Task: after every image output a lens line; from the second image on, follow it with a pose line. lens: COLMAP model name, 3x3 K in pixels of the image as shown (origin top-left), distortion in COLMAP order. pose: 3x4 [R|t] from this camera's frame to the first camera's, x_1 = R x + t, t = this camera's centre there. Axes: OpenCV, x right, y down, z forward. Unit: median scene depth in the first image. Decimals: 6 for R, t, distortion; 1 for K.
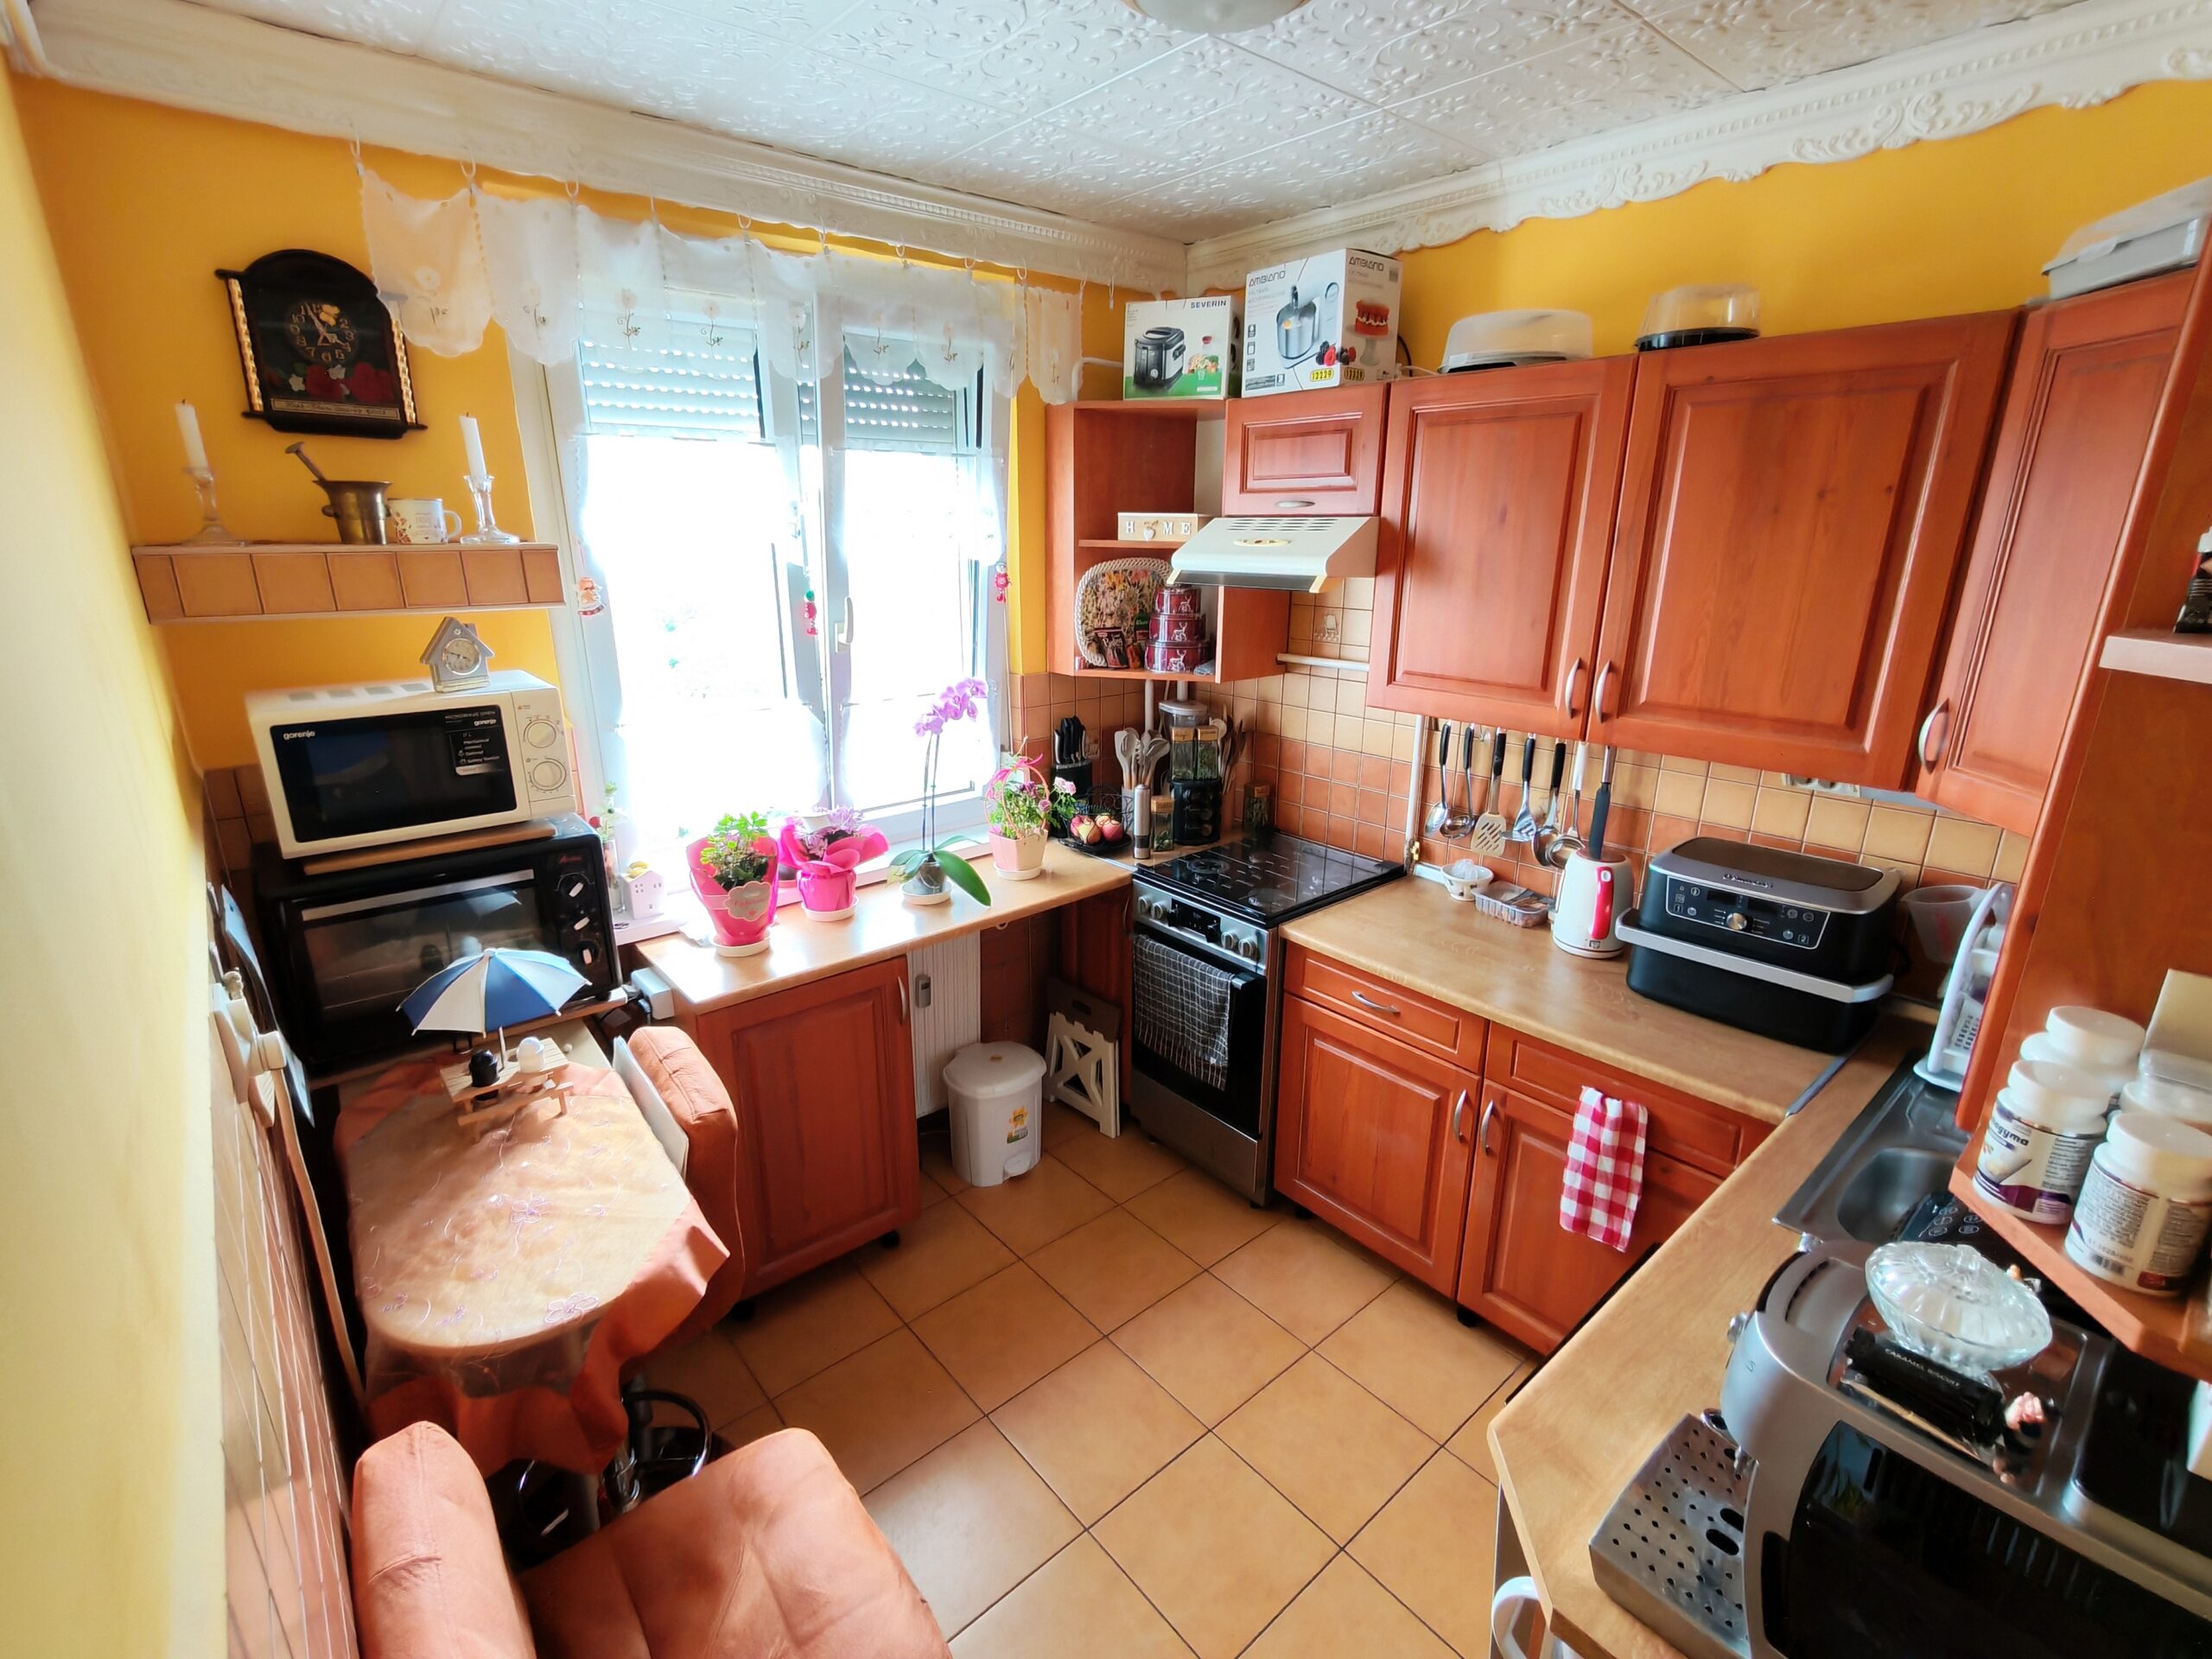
lens RADIAL K [[1015.0, 0, 1110.8], [0, 1015.0, 833.7], [0, 0, 1]] dist [-0.004940, 0.001890]
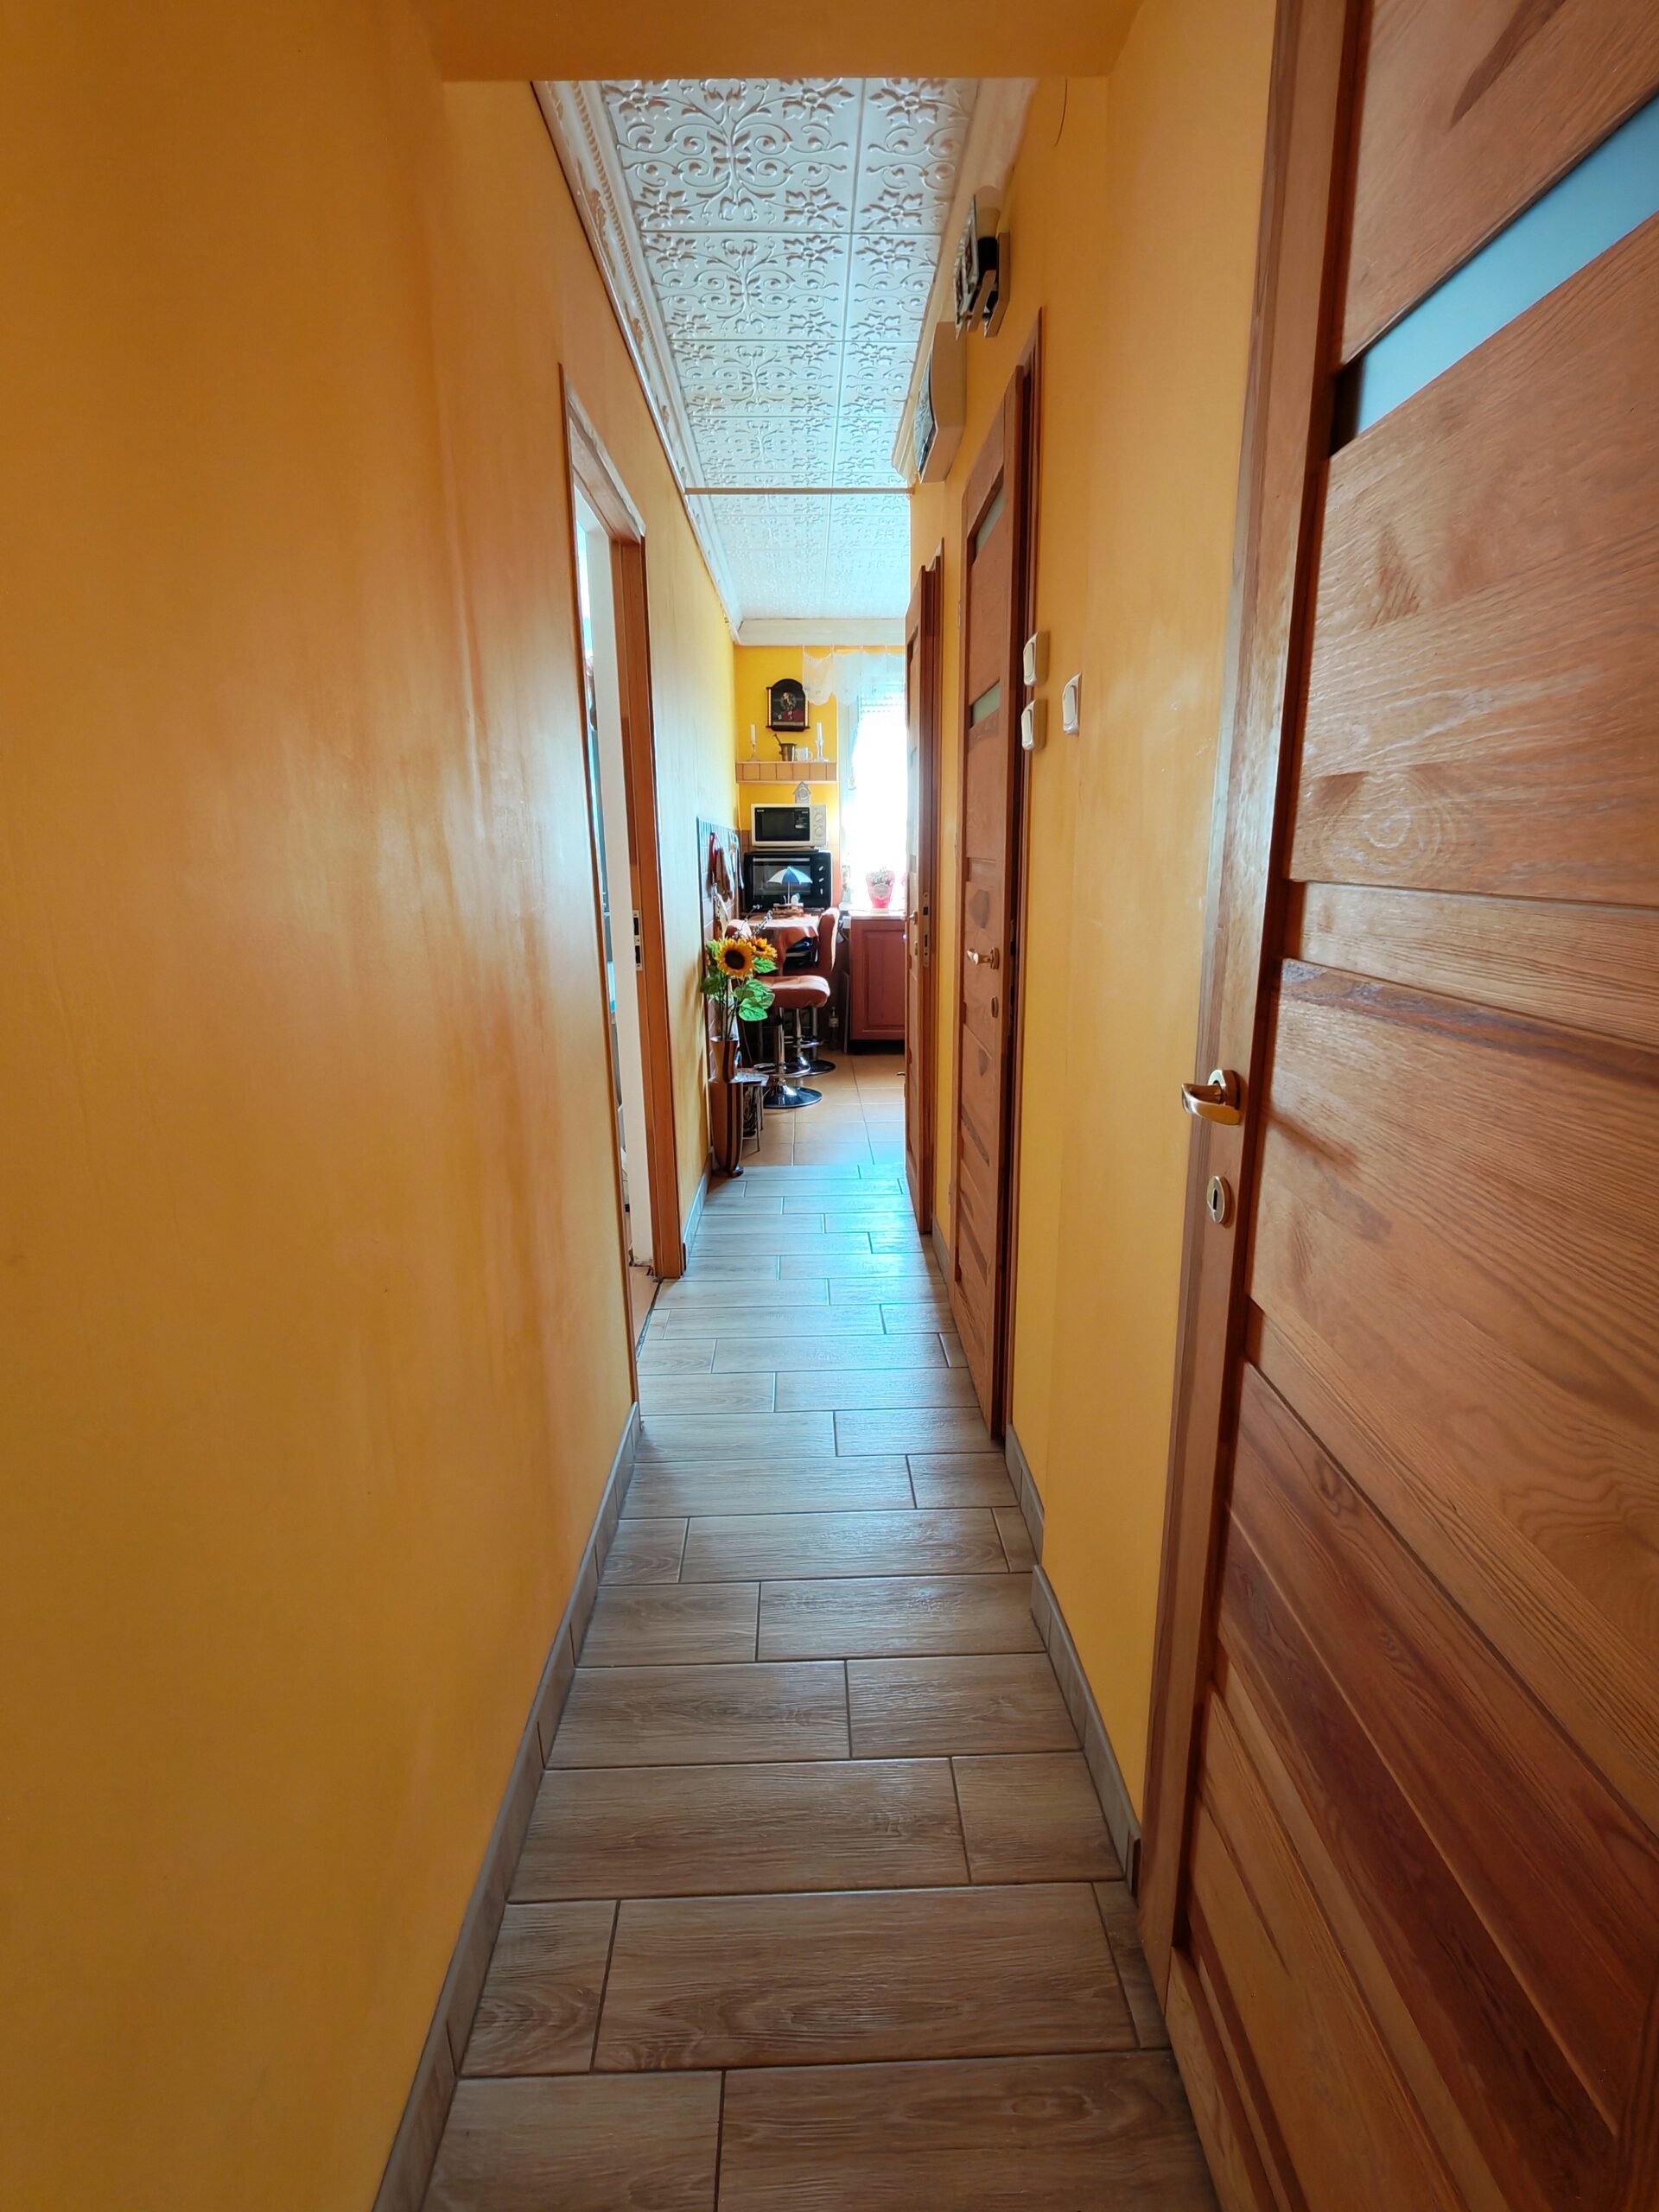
lens RADIAL K [[1015.0, 0, 842.5], [0, 1015.0, 1097.3], [0, 0, 1]] dist [-0.004940, 0.001890]
pose [[0.774659, 0.136705, -0.617427, 1.636399], [-0.171132, 0.985242, 0.003431, 0.767204], [0.608784, 0.103003, 0.786621, -1.423869]]
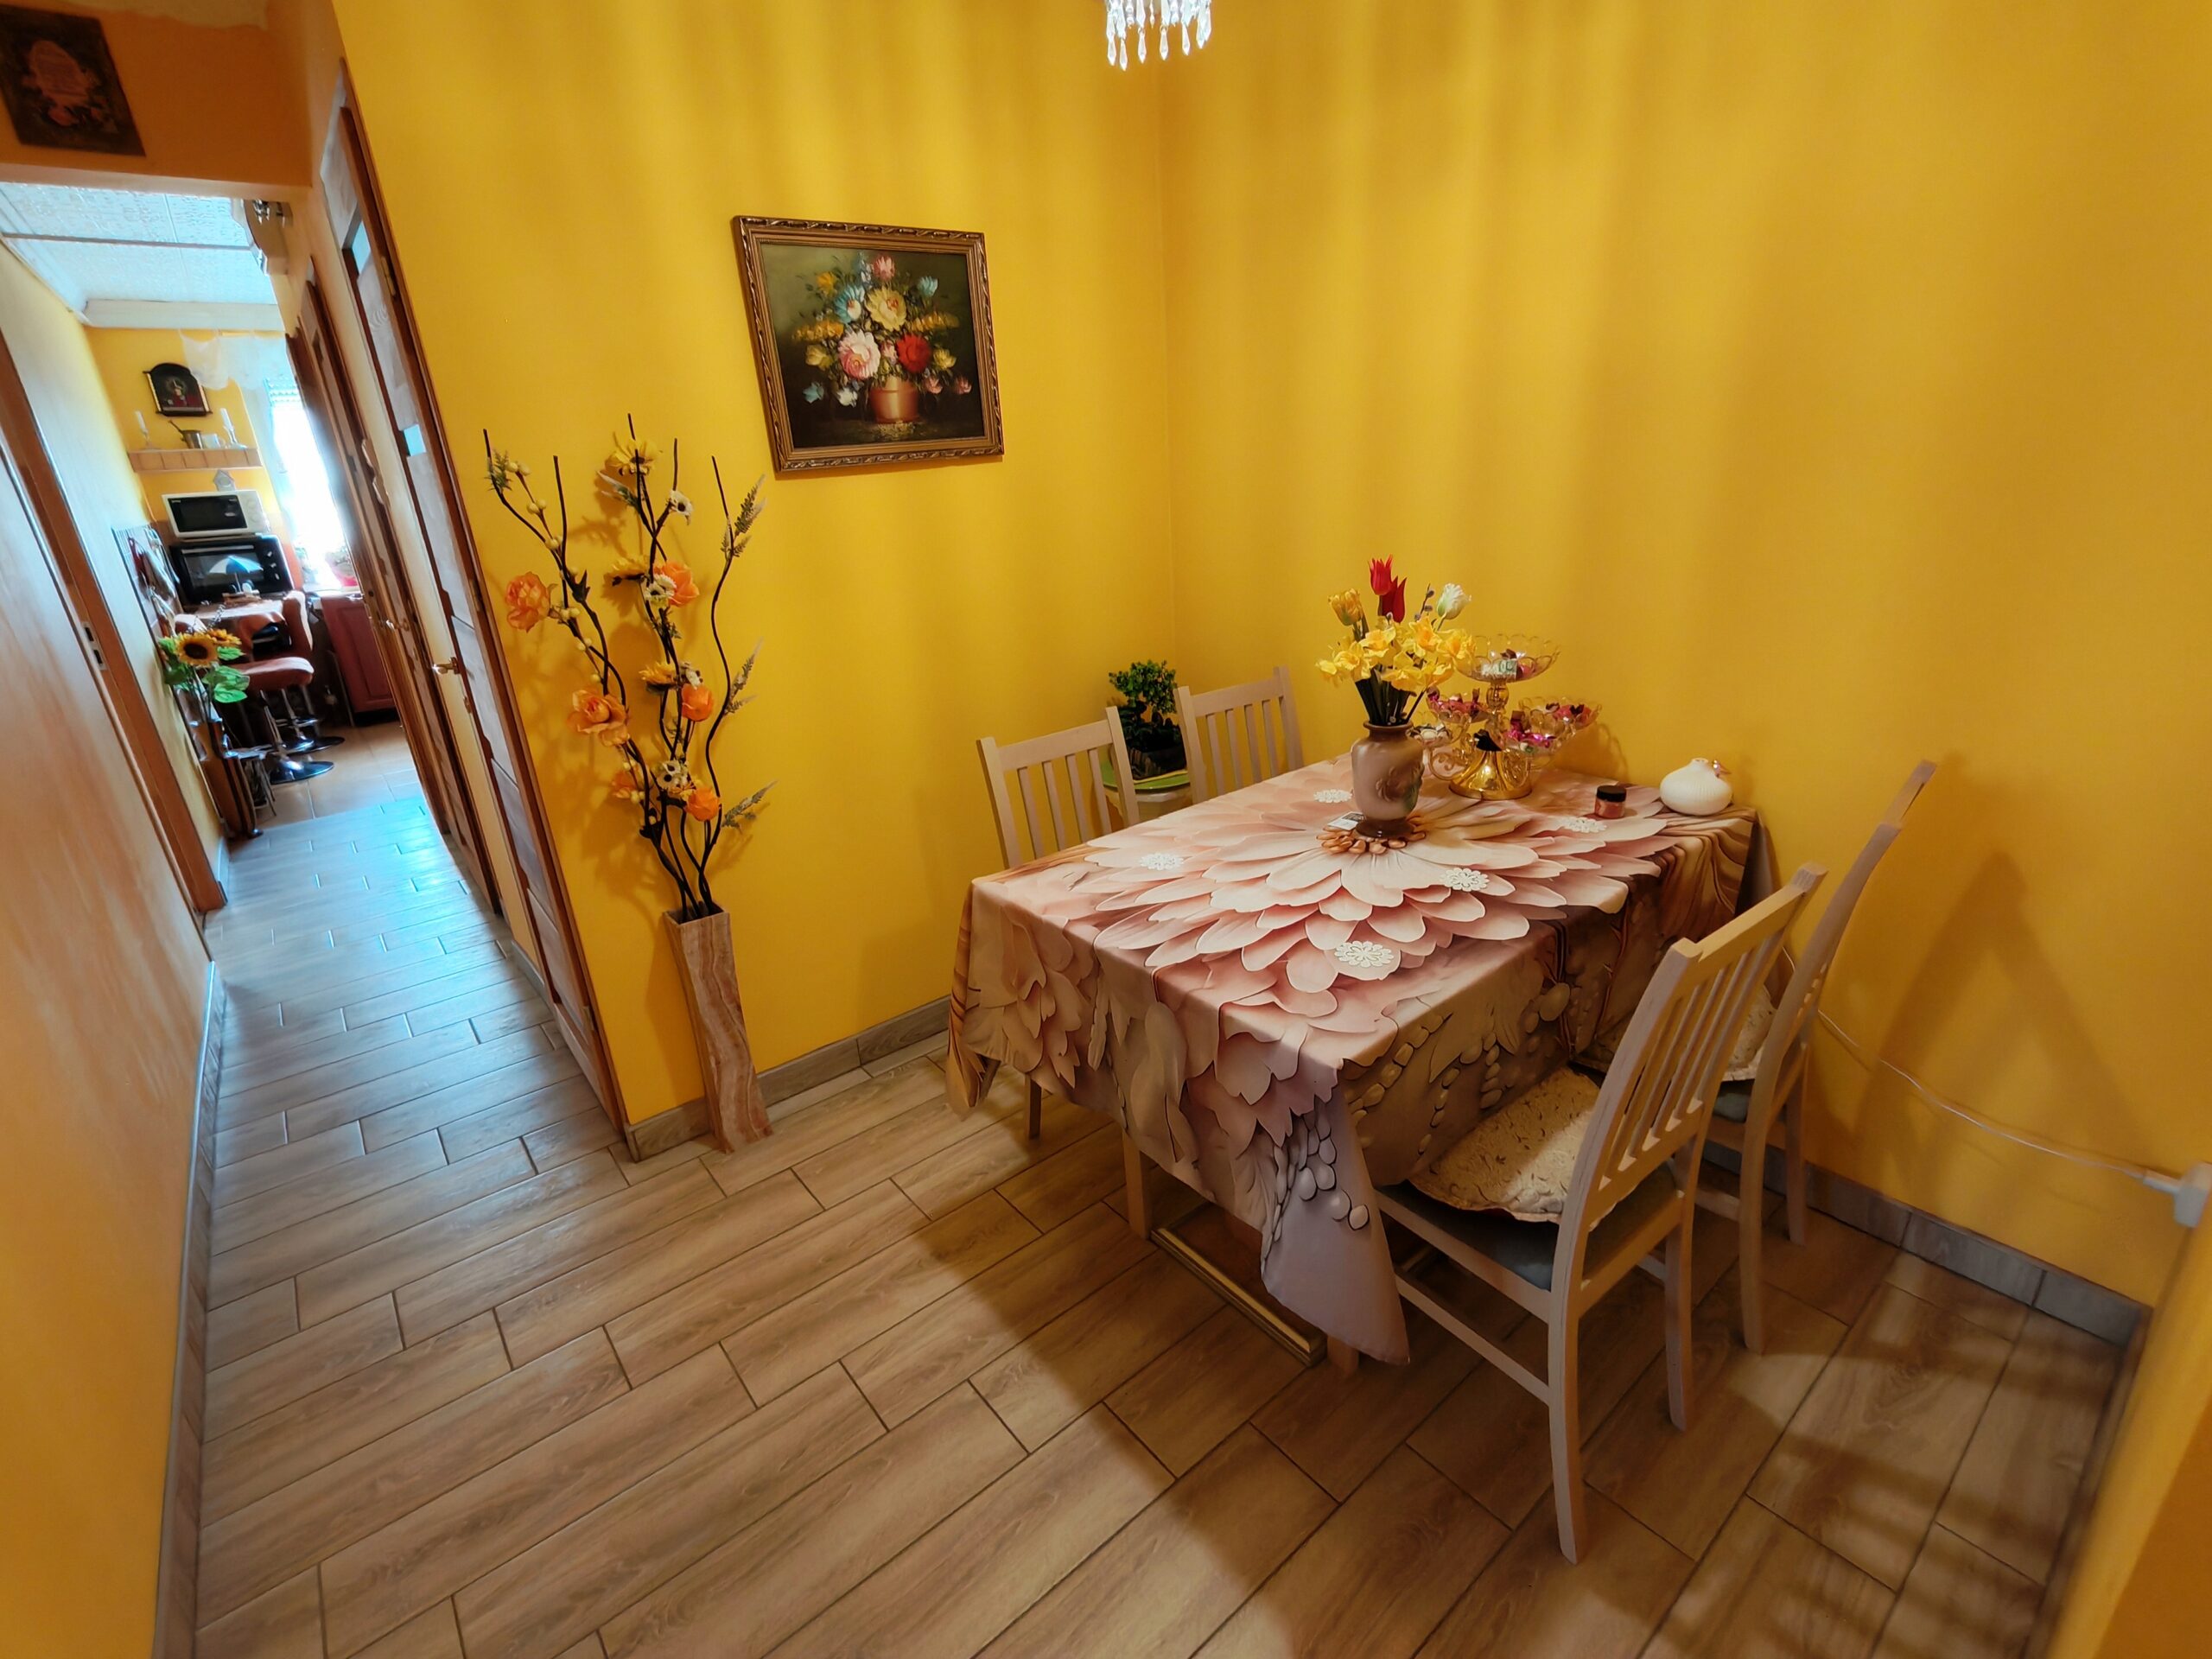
lens RADIAL K [[1015.0, 0, 1104.1], [0, 1015.0, 828.6], [0, 0, 1]] dist [-0.004940, 0.001890]
pose [[0.997251, -0.042215, -0.060899, 2.430995], [0.045765, 0.997259, 0.058135, 0.914319], [0.058278, -0.060763, 0.996449, -2.254151]]
